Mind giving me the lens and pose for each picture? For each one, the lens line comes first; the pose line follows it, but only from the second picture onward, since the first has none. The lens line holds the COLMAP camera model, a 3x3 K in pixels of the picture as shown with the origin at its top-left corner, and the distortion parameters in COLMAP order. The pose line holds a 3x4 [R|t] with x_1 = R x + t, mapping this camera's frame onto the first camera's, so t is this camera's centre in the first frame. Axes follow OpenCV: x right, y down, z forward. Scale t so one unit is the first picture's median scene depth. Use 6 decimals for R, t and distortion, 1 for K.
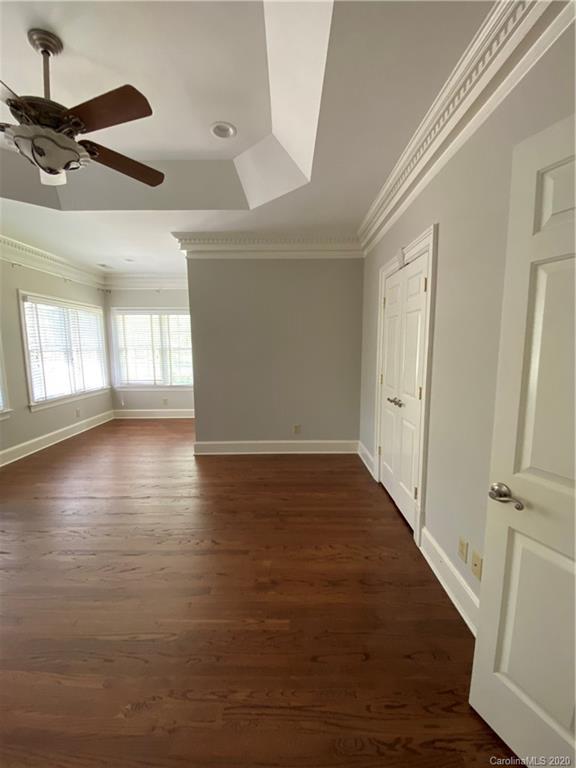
lens RADIAL K [[312.4, 0, 288.0], [0, 312.4, 384.0], [0, 0, 1]] dist [0.001003, -0.010399]
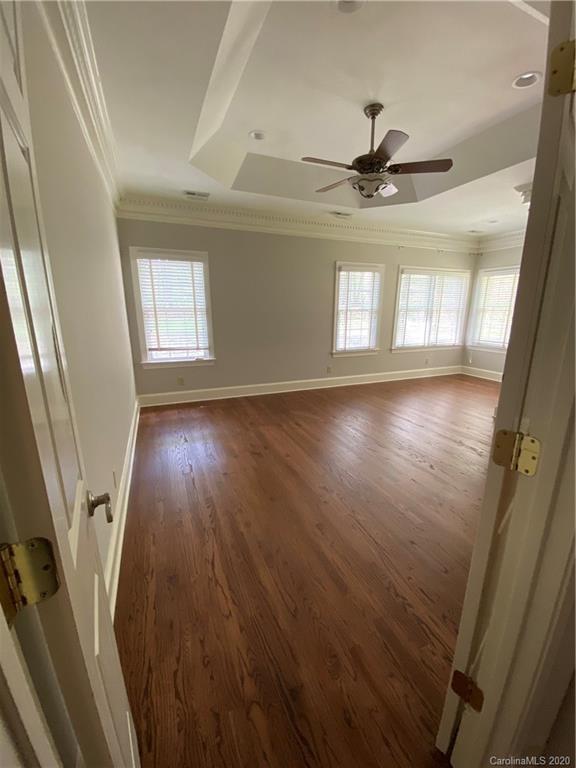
lens RADIAL K [[311.2, 0, 288.0], [0, 311.2, 384.0], [0, 0, 1]] dist [0.032282, -0.028399]
pose [[0.370144, 0.227508, -0.900685, 0.338012], [-0.119570, 0.973151, 0.196674, 0.001120], [0.921247, 0.034897, 0.387409, -0.003997]]
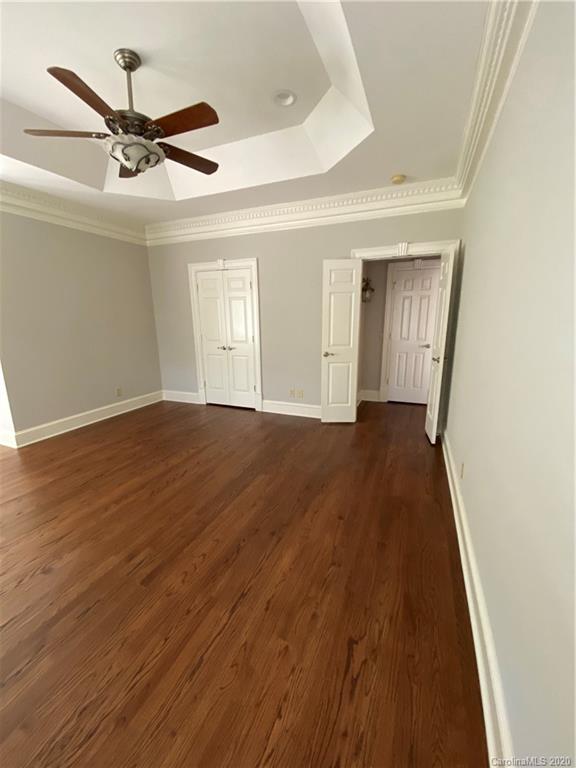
lens RADIAL K [[311.2, 0, 288.0], [0, 311.2, 384.0], [0, 0, 1]] dist [0.032282, -0.028399]
pose [[0.387236, -0.194014, 0.901336, -0.793017], [0.123945, 0.979689, 0.157630, 0.015405], [-0.913612, 0.050676, 0.403418, -0.016035]]
